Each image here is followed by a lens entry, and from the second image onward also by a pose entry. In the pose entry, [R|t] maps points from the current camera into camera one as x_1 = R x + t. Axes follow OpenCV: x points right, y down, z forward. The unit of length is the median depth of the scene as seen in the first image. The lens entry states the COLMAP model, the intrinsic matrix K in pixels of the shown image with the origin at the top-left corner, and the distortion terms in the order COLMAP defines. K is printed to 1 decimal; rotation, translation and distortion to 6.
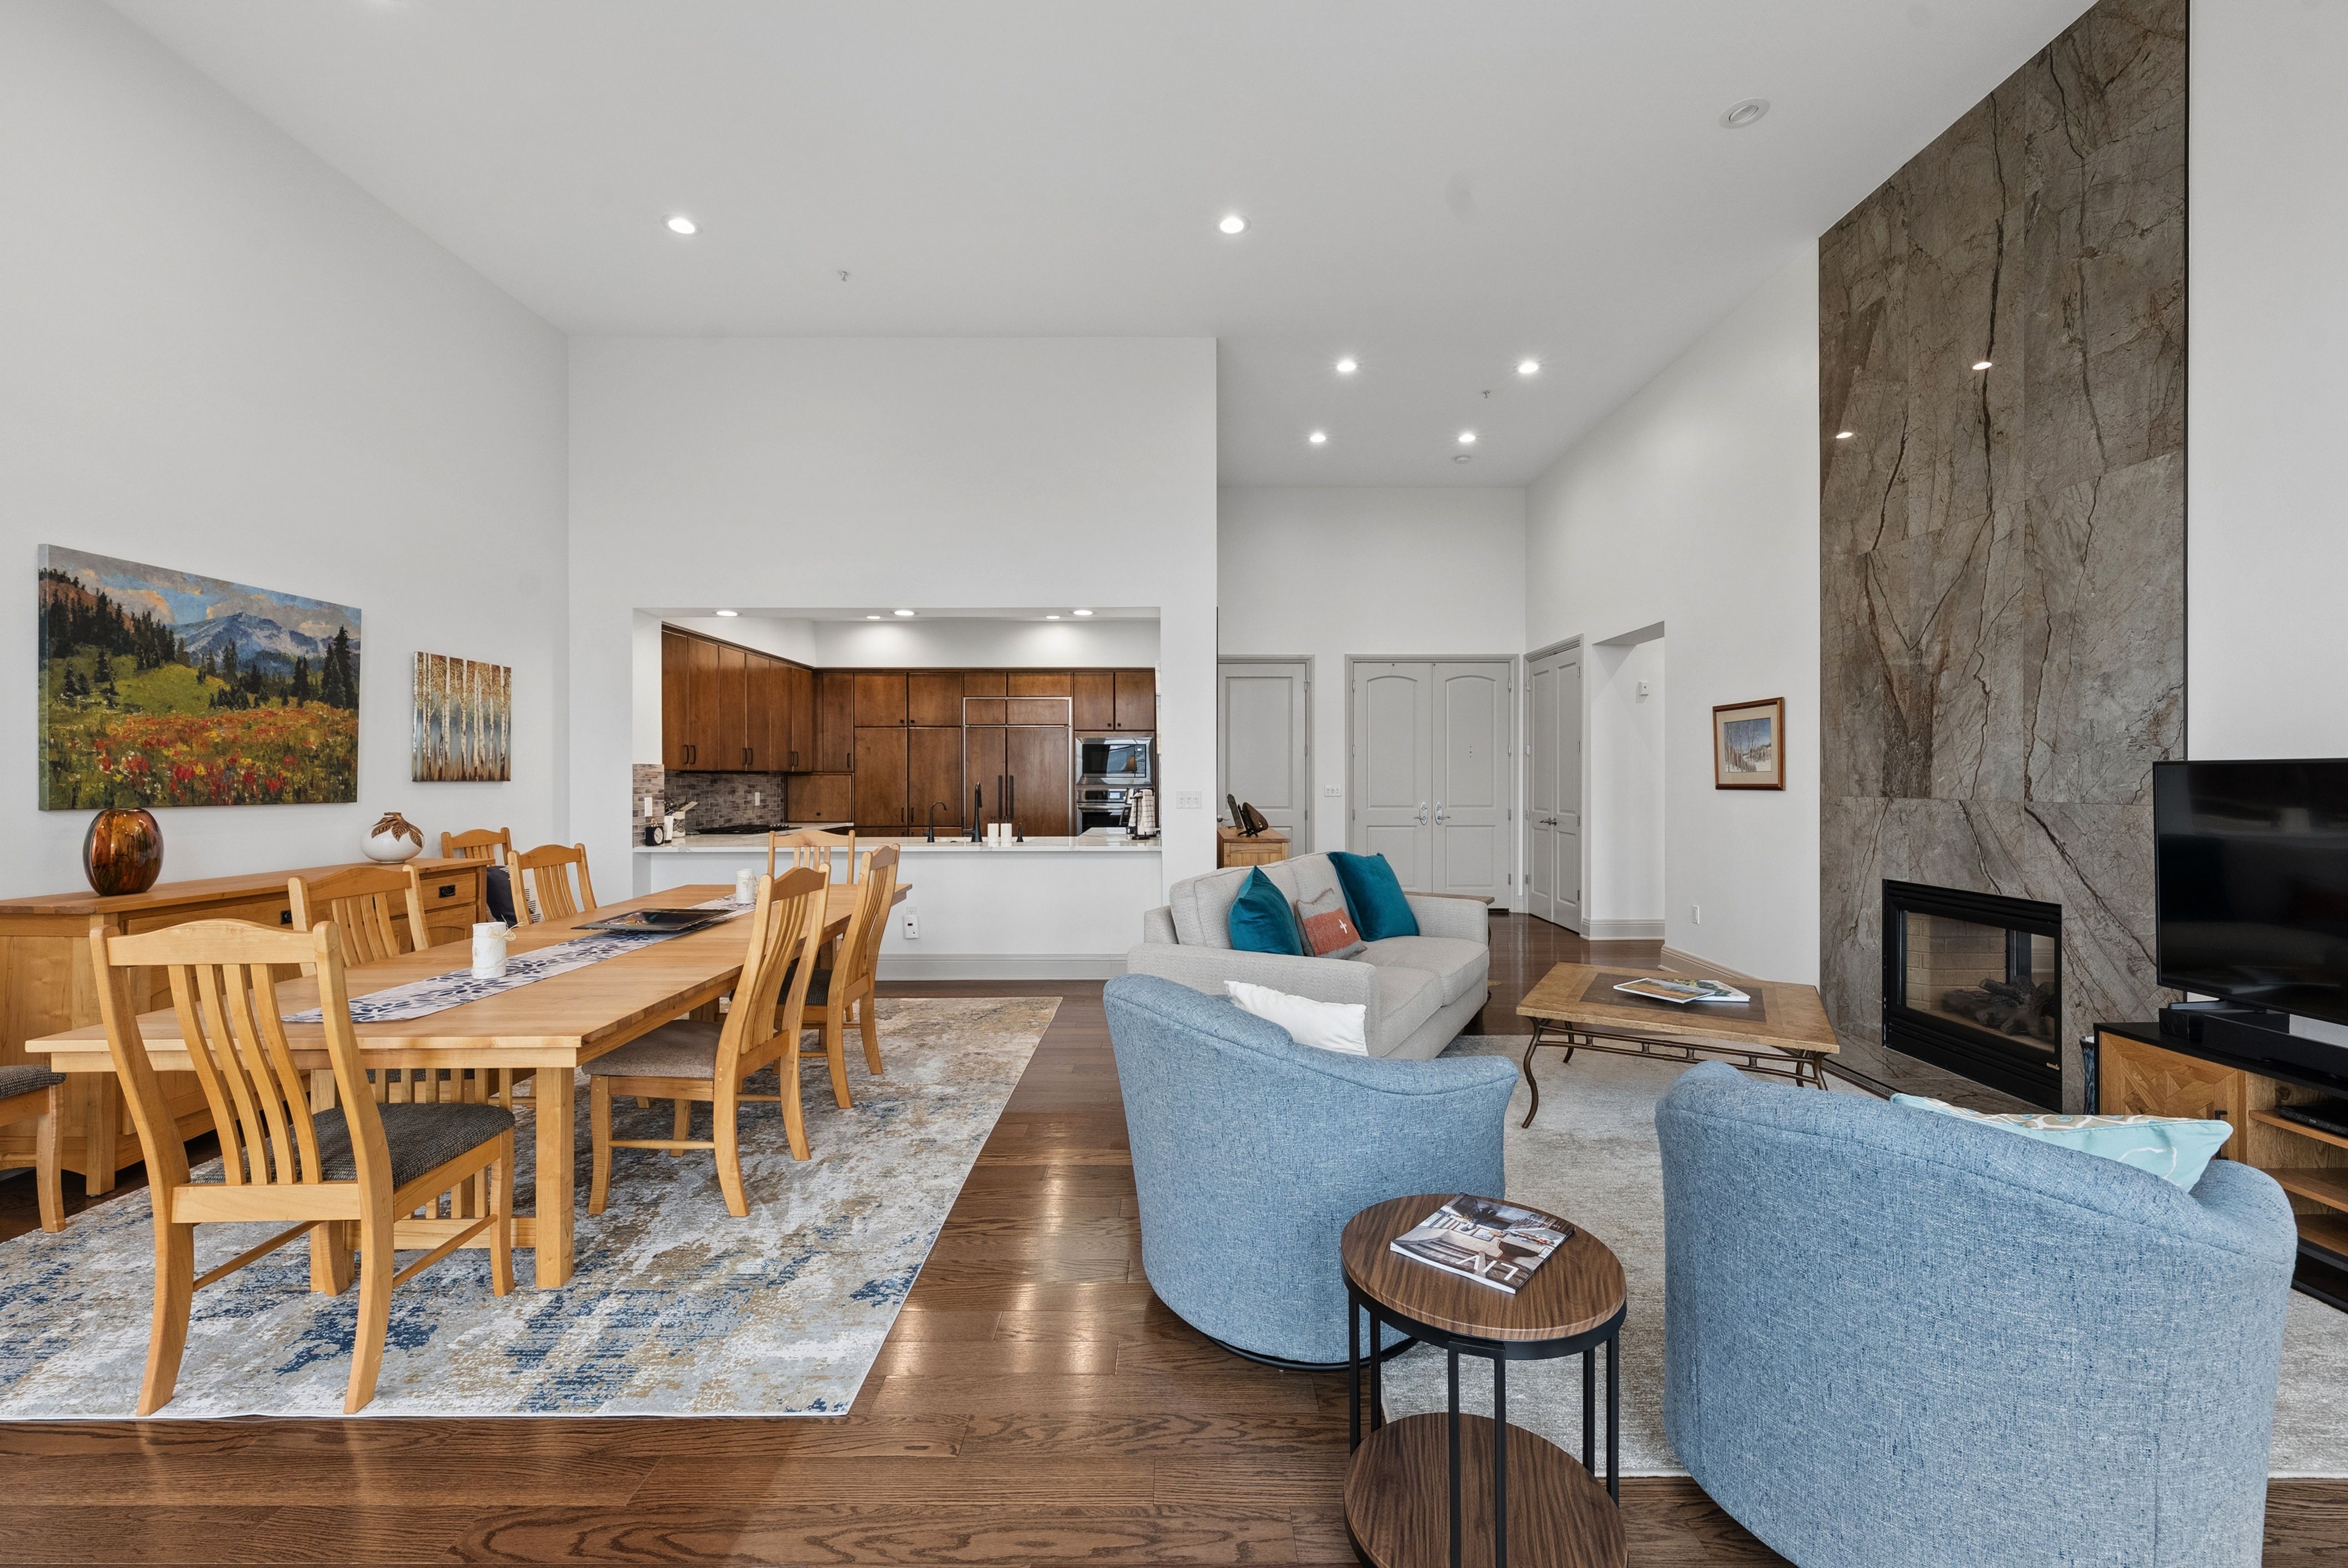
lens RADIAL K [[938.6, 0, 1182.3], [0, 938.6, 779.0], [0, 0, 1]] dist [-0.004157, 0.000379]
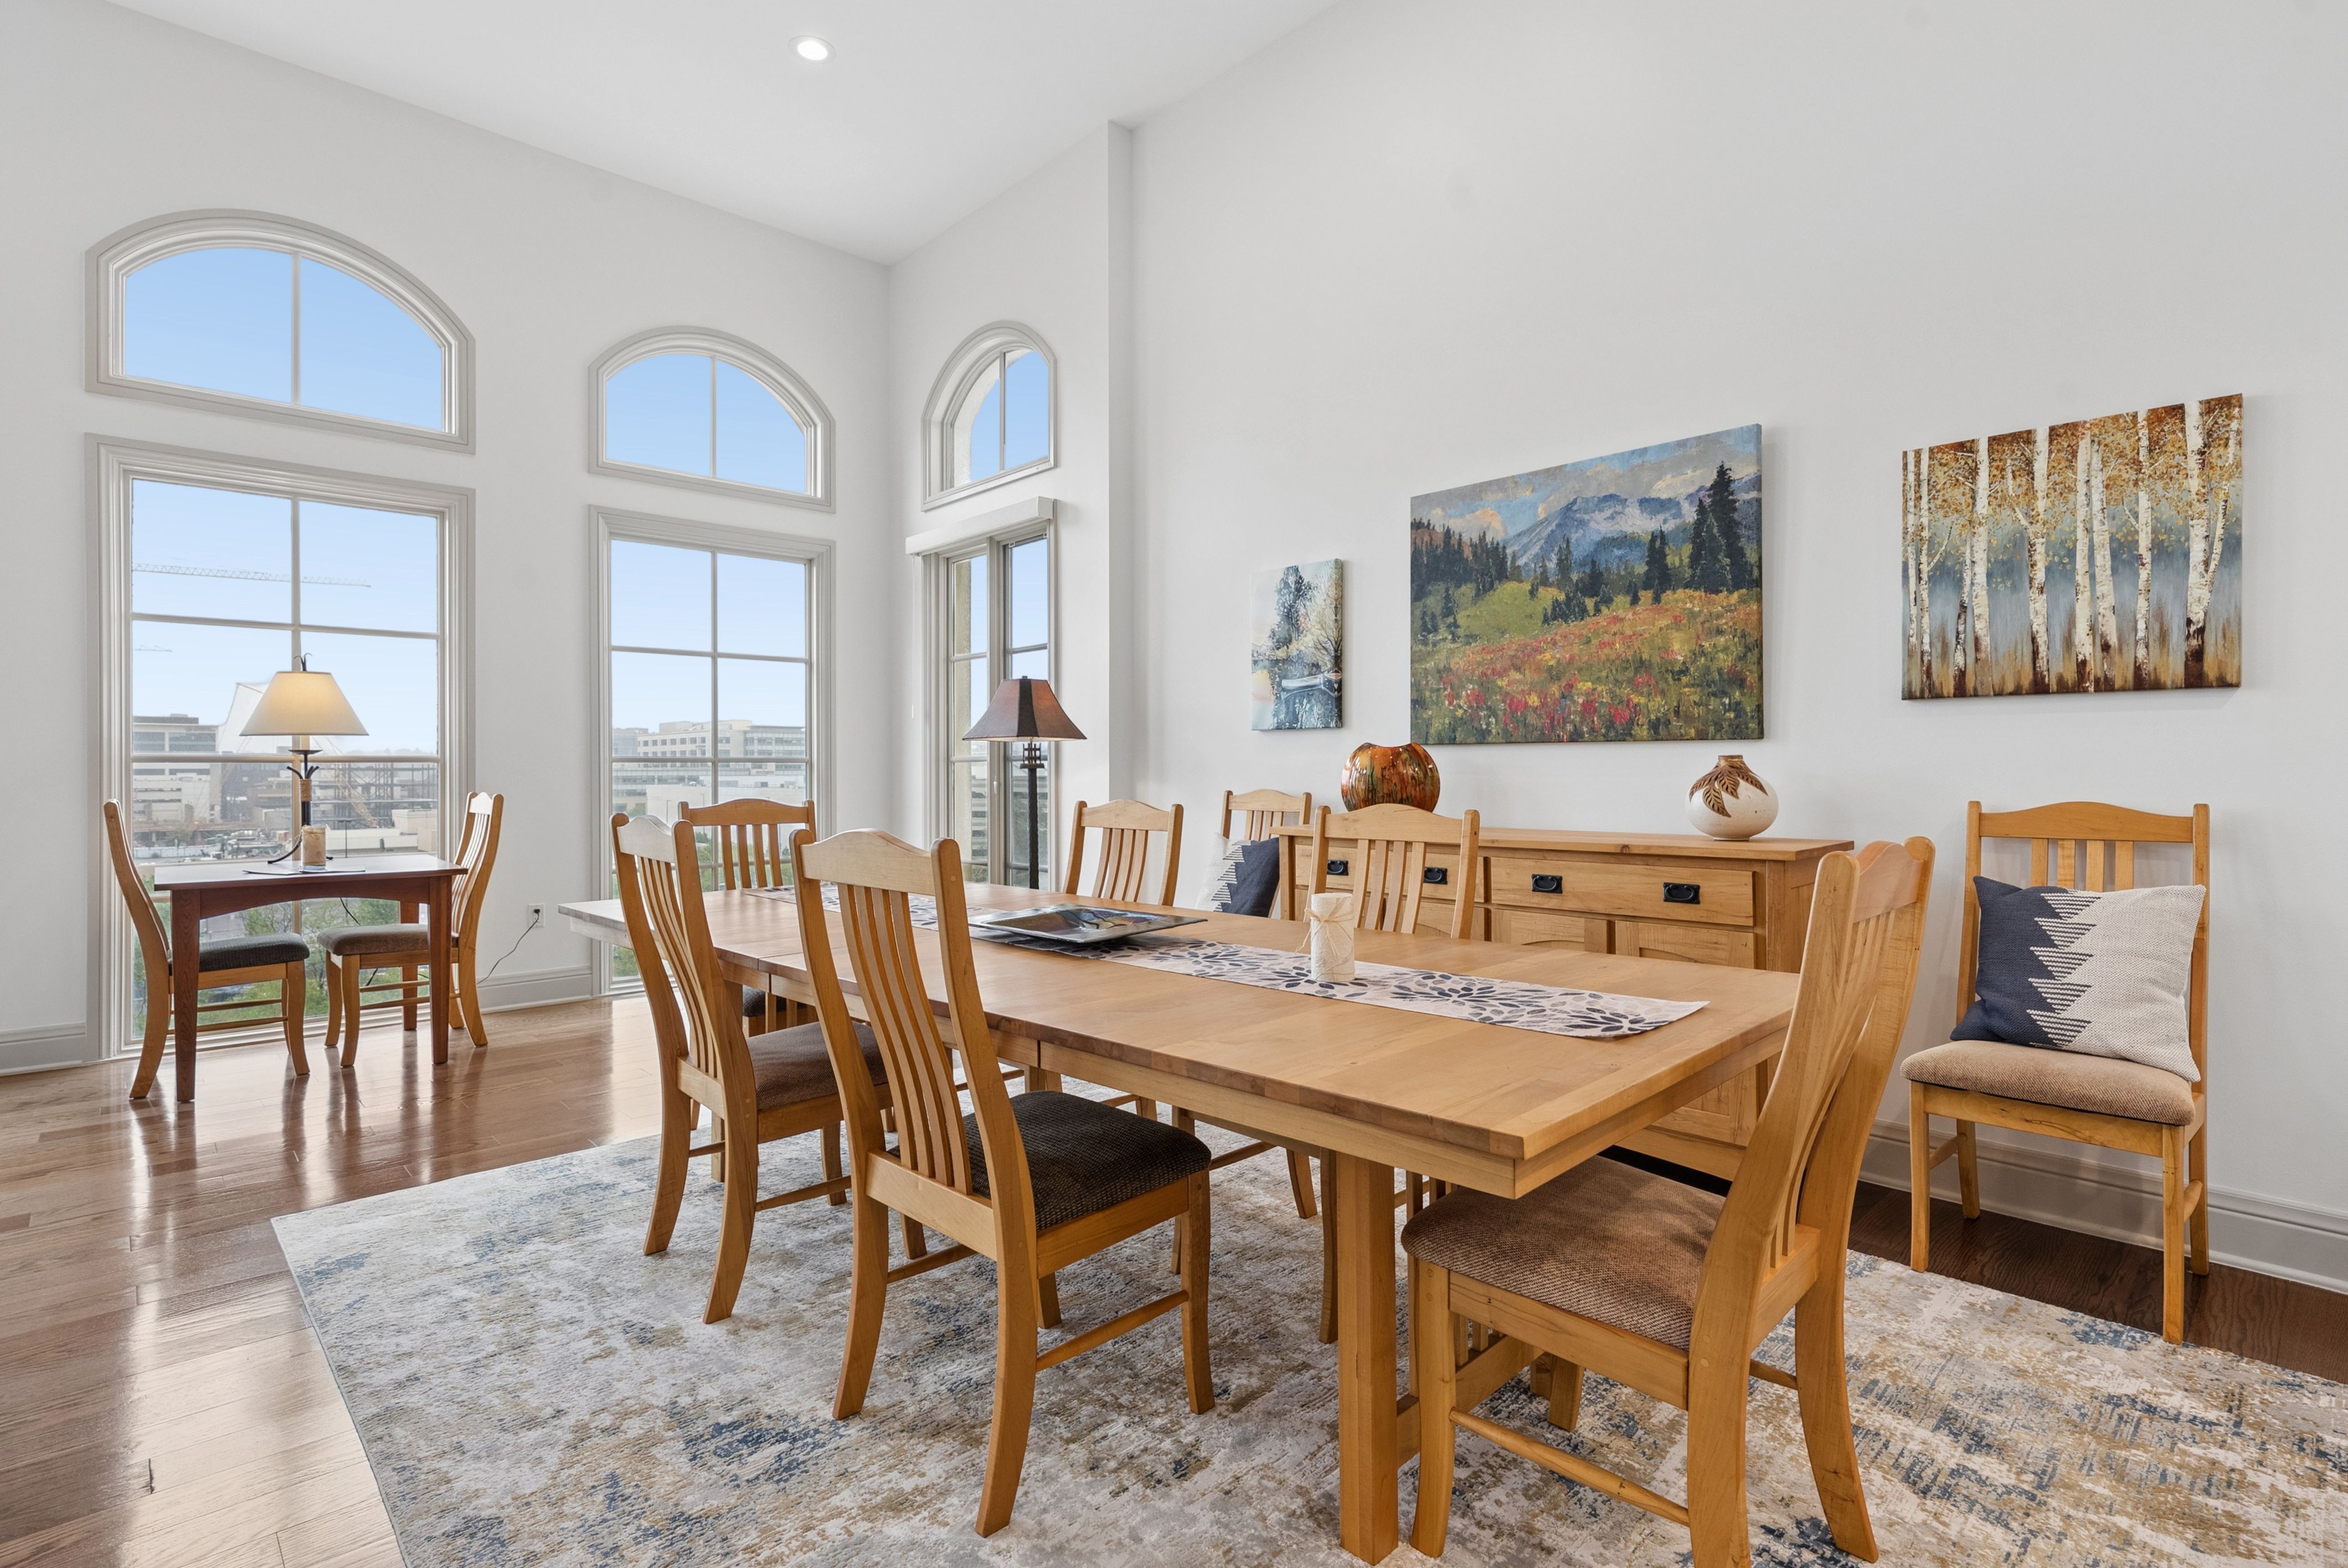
lens RADIAL K [[1126.0, 0, 1180.9], [0, 1126.0, 774.7], [0, 0, 1]] dist [0.001289, -0.000840]
pose [[-0.727061, 0.006235, -0.686544, -0.111515], [0.002932, 0.999978, 0.005976, 0.049665], [0.686566, 0.002332, -0.727063, 1.484983]]
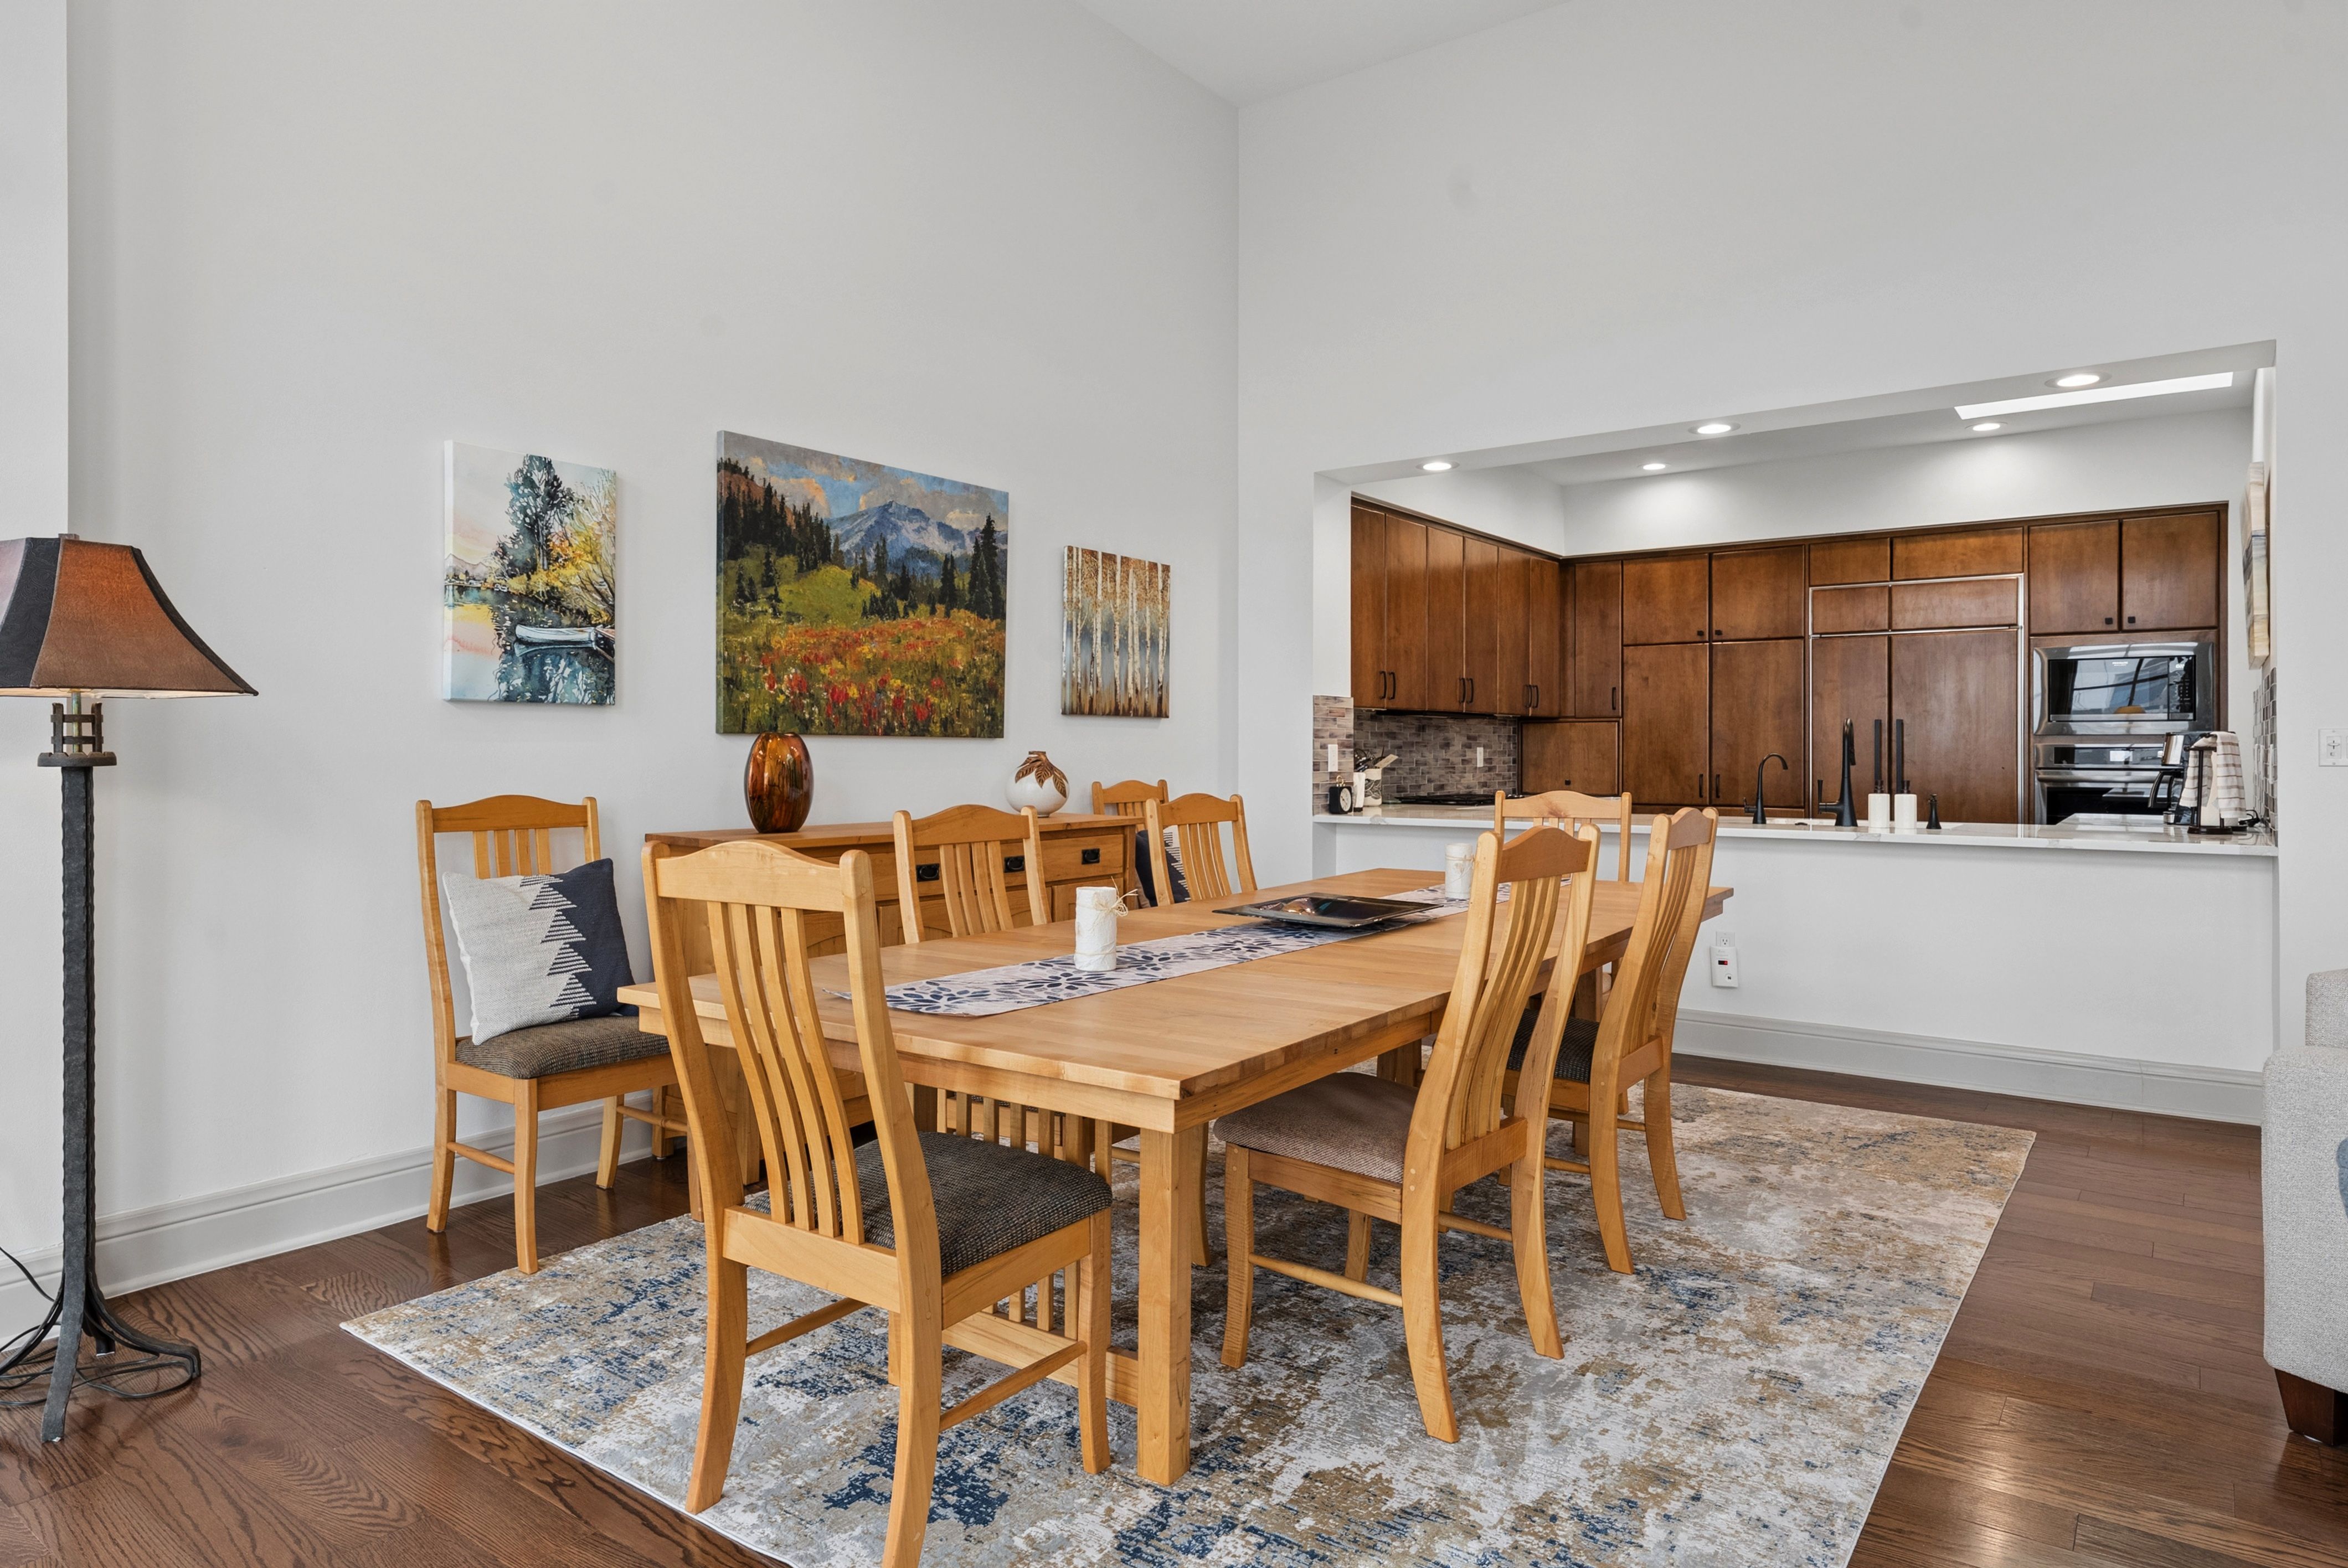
lens RADIAL K [[1382.6, 0, 1182.6], [0, 1382.6, 748.5], [0, 0, 1]] dist [0.000811, 0.001201]
pose [[0.802769, 0.001271, -0.596288, -0.078153], [-0.003462, 0.999991, -0.002529, 0.041693], [0.596280, 0.004095, 0.802766, 0.181140]]
